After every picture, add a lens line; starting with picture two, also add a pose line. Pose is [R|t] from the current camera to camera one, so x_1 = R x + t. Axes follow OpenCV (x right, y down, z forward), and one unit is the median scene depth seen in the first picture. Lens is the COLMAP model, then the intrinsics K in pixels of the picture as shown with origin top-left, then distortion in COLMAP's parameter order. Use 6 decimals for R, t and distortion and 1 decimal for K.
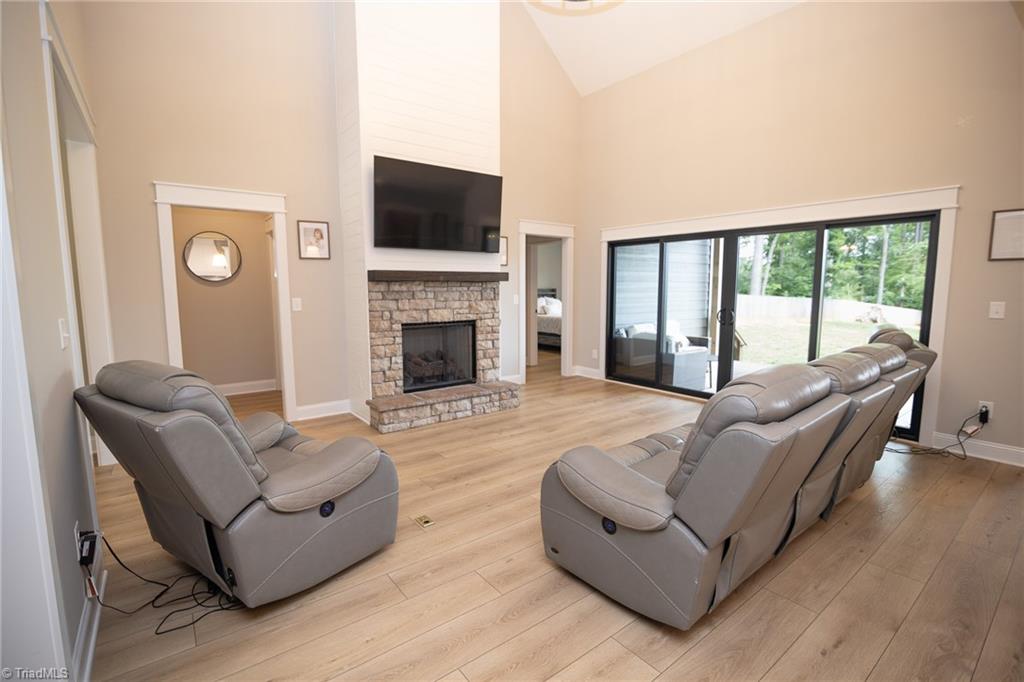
lens RADIAL K [[468.8, 0, 512.9], [0, 468.8, 341.9], [0, 0, 1]] dist [-0.019044, 0.000034]
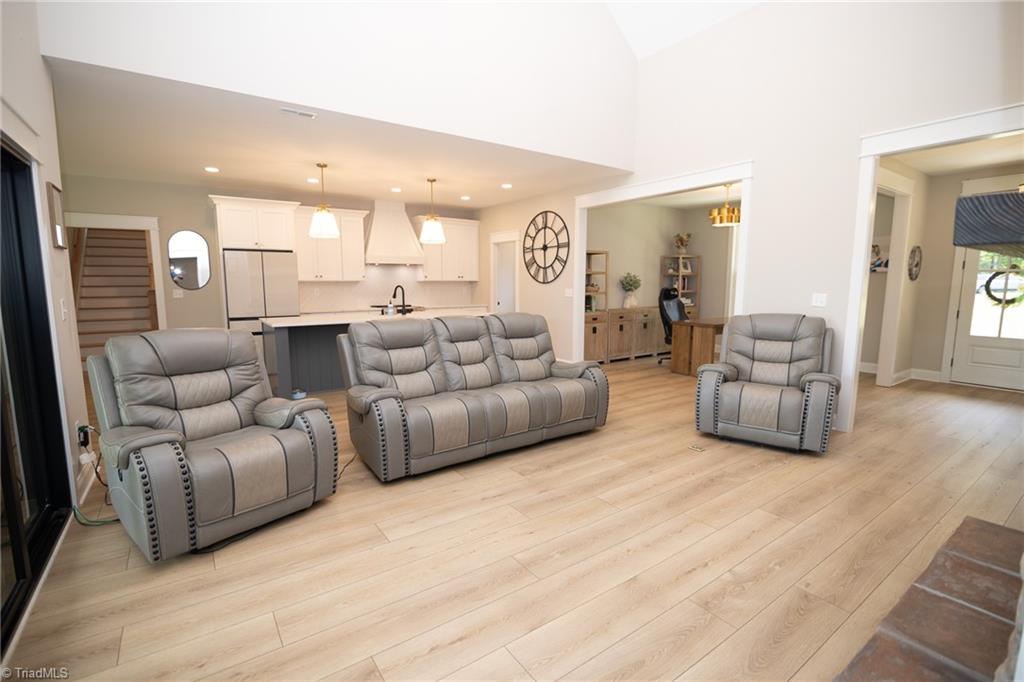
lens RADIAL K [[468.8, 0, 512.9], [0, 468.8, 341.9], [0, 0, 1]] dist [-0.019044, 0.000034]
pose [[-0.999298, -0.002977, 0.037357, 0.174959], [0.006339, 0.969047, 0.246797, -0.153559], [-0.036935, 0.246860, -0.968347, 1.310780]]
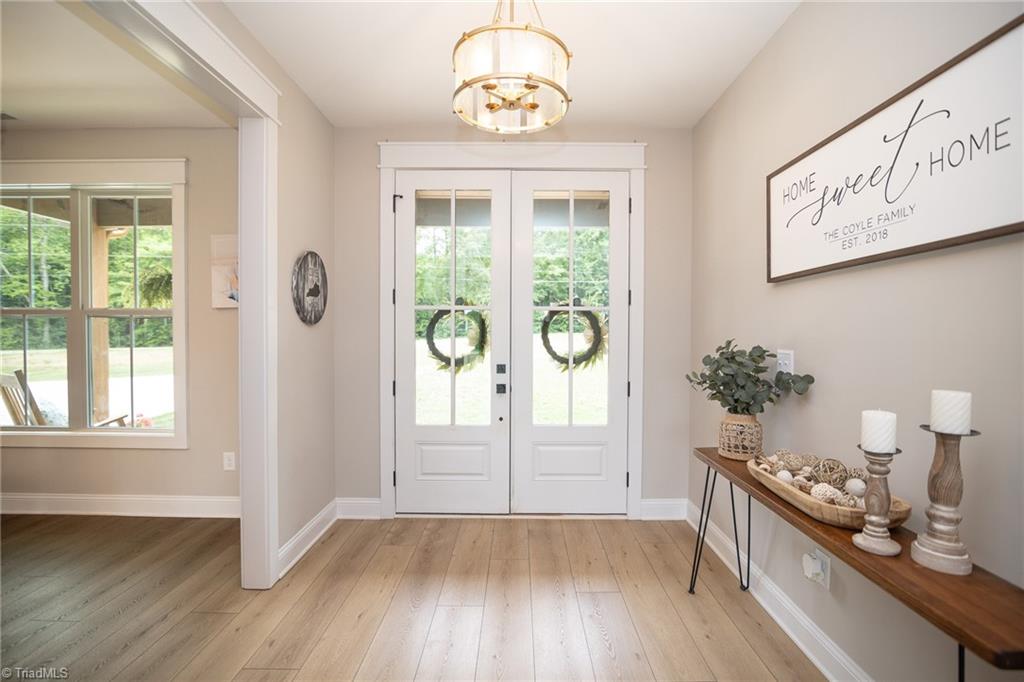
lens RADIAL K [[468.8, 0, 512.9], [0, 468.8, 341.9], [0, 0, 1]] dist [-0.019044, 0.000034]
pose [[-0.614293, 0.015861, -0.788918, -0.561801], [-0.099459, 0.990268, 0.097353, -0.059124], [0.782784, 0.138268, -0.606737, 0.570491]]
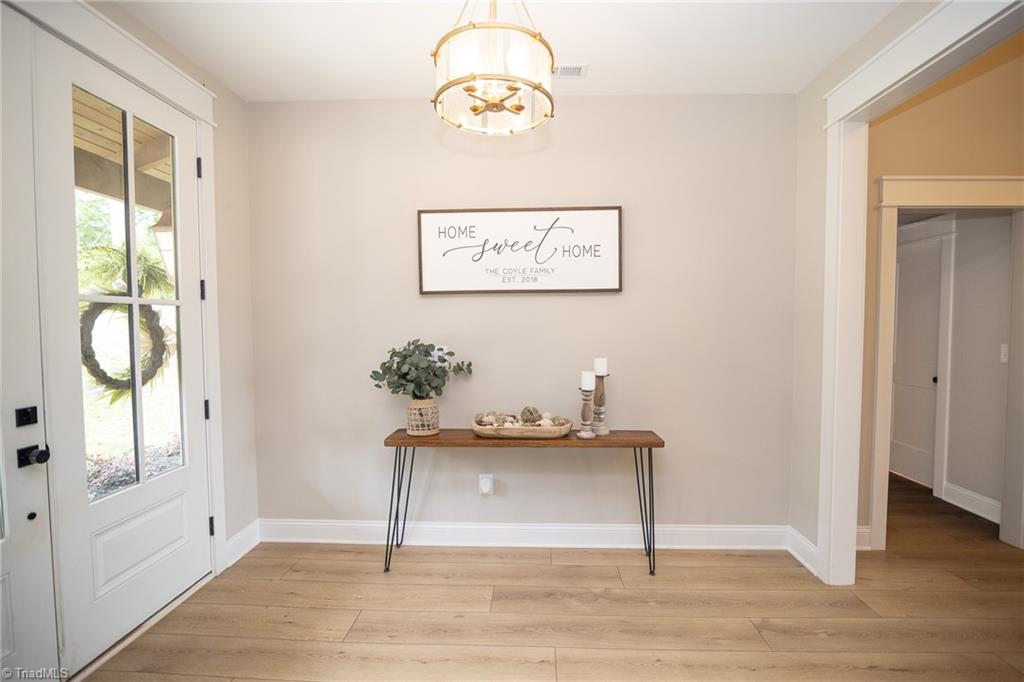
lens RADIAL K [[472.1, 0, 518.2], [0, 472.1, 346.0], [0, 0, 1]] dist [-0.012995, 0.000295]
pose [[0.773611, 0.028440, -0.633023, -0.604161], [-0.075720, 0.995983, -0.047790, -0.013269], [0.629121, 0.084903, 0.772657, 0.105257]]
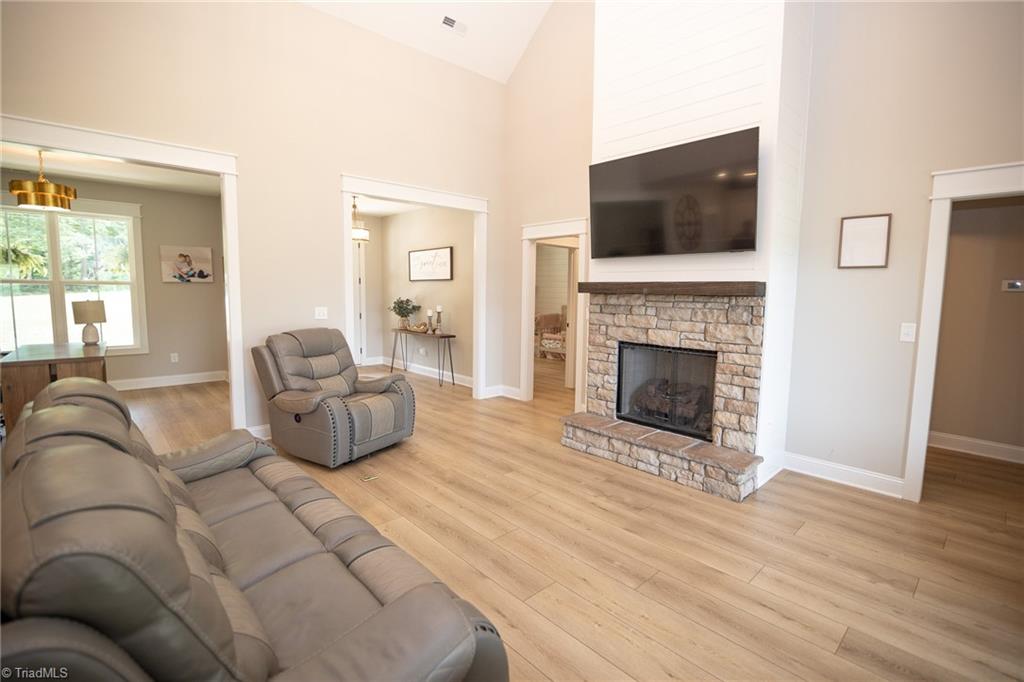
lens RADIAL K [[468.8, 0, 512.9], [0, 468.8, 341.9], [0, 0, 1]] dist [-0.019044, 0.000034]
pose [[0.092446, 0.109278, -0.989703, 0.621517], [-0.135567, 0.986085, 0.096215, -0.094411], [0.986446, 0.125276, 0.105974, 0.694007]]
